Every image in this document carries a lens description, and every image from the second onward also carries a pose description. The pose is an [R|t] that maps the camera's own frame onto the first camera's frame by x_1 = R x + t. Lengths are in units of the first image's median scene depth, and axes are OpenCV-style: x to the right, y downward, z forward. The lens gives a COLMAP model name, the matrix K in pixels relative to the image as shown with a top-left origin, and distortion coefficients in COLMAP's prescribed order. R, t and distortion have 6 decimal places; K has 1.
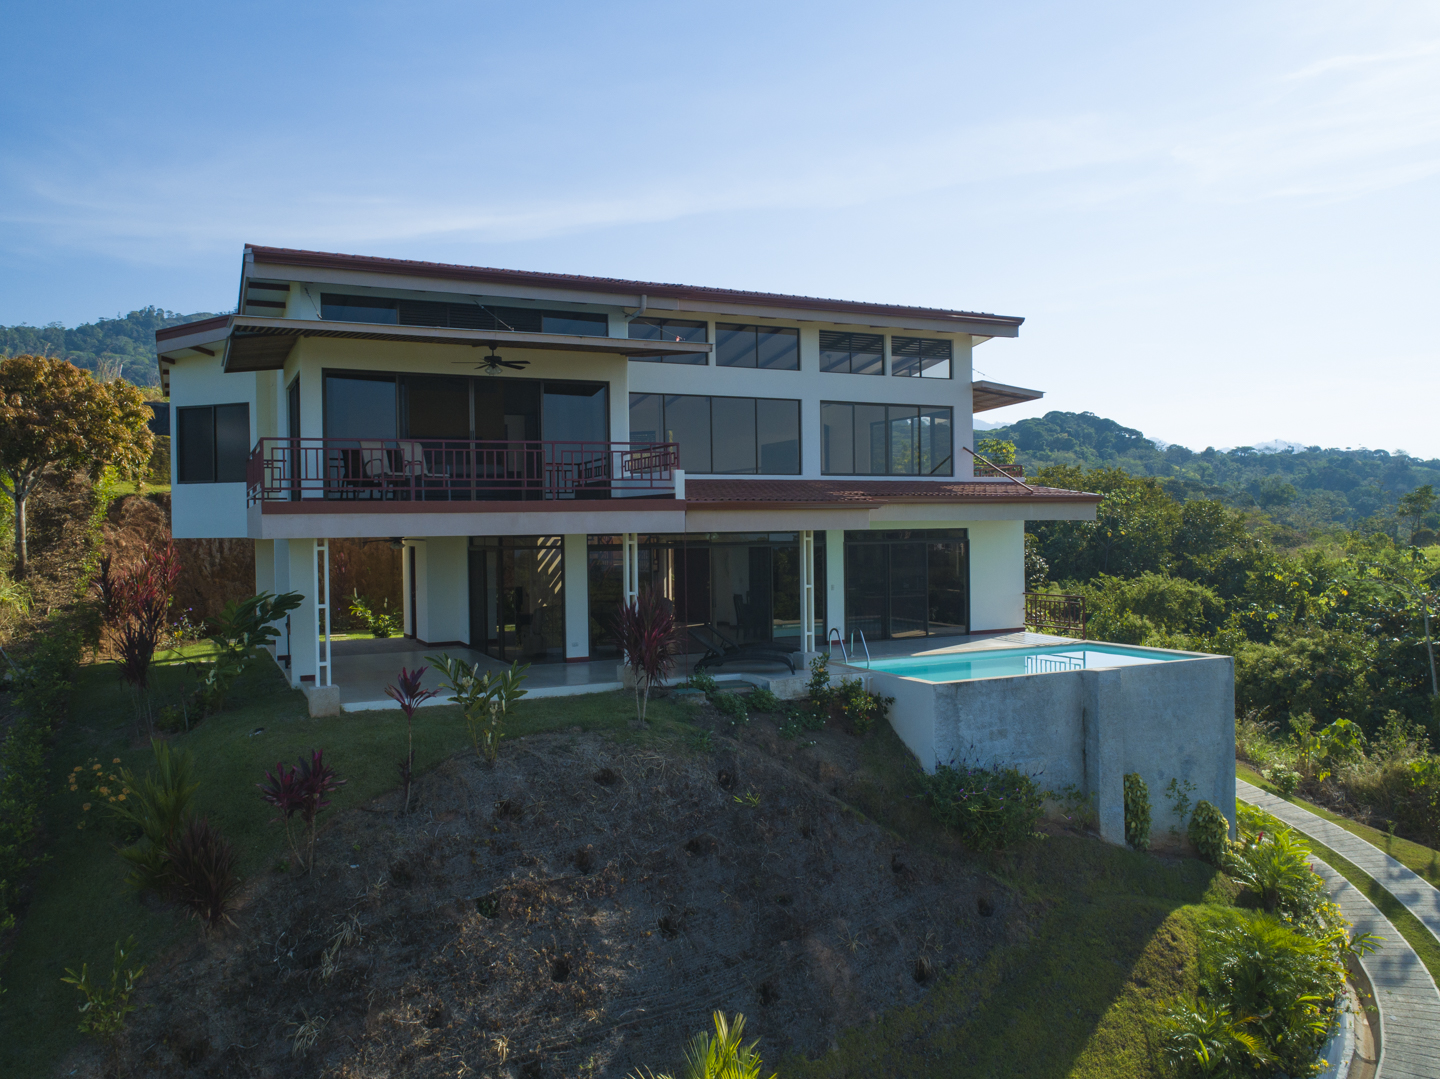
lens RADIAL K [[1090.1, 0, 720.6], [0, 1090.1, 535.4], [0, 0, 1]] dist [-0.022744, 0.010341]
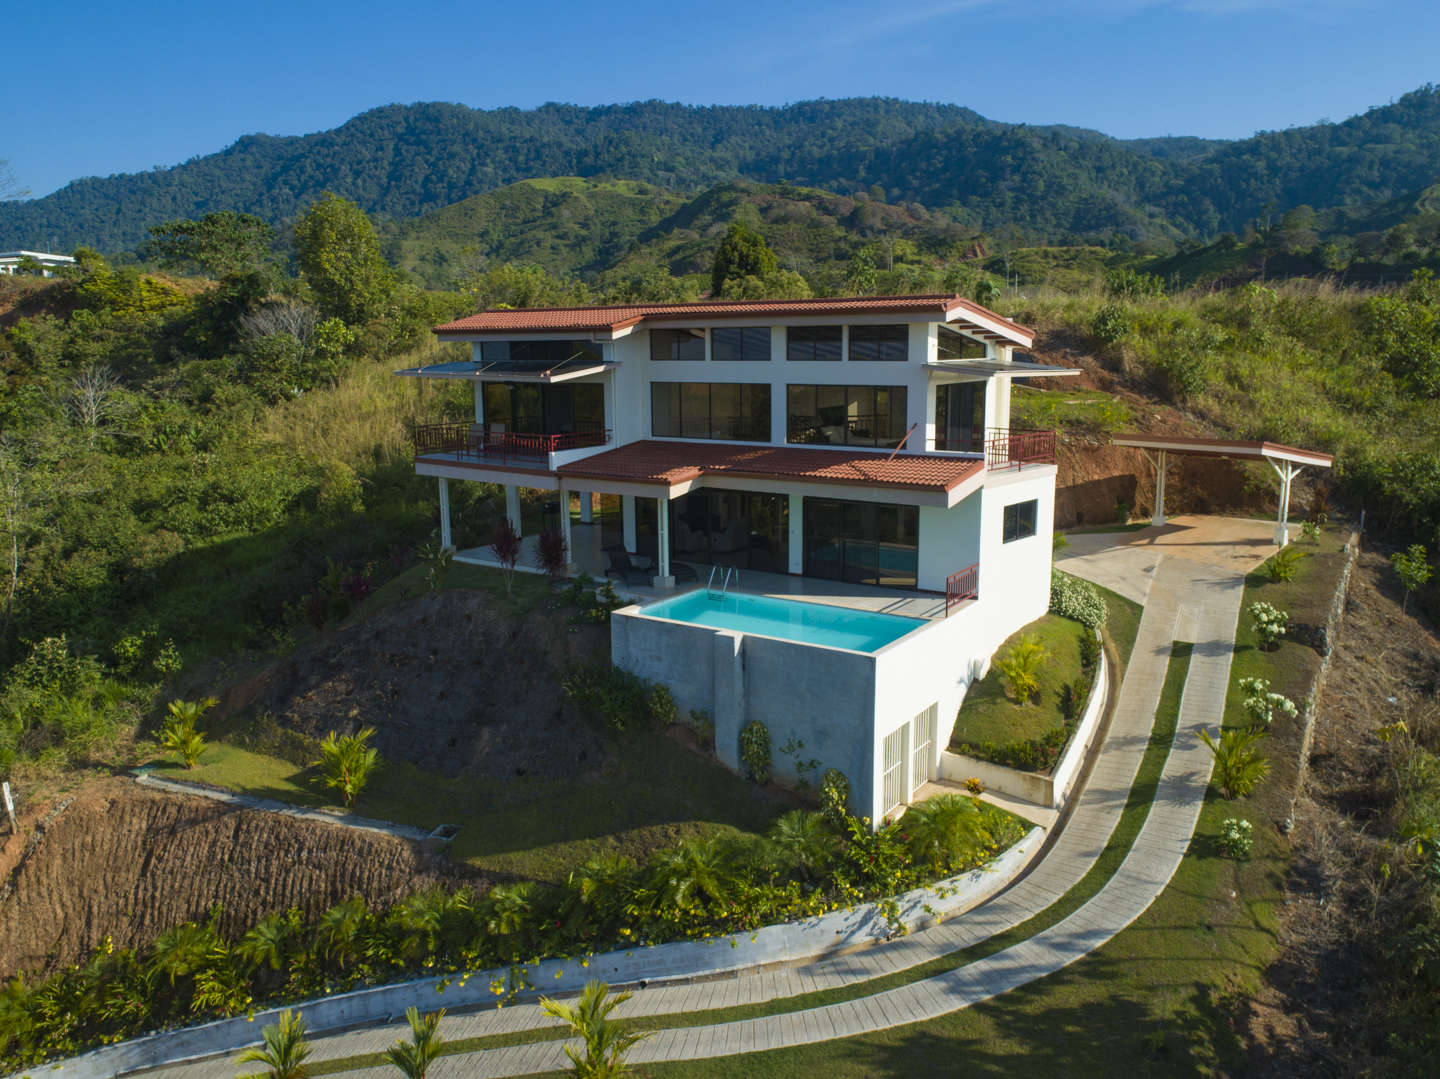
lens RADIAL K [[1090.1, 0, 721.8], [0, 1090.1, 539.9], [0, 0, 1]] dist [-0.022744, 0.010341]
pose [[0.500014, 0.164345, -0.850281, 1.114779], [-0.004162, 0.982273, 0.187409, -0.176648], [0.866008, -0.090169, 0.491834, 0.295241]]
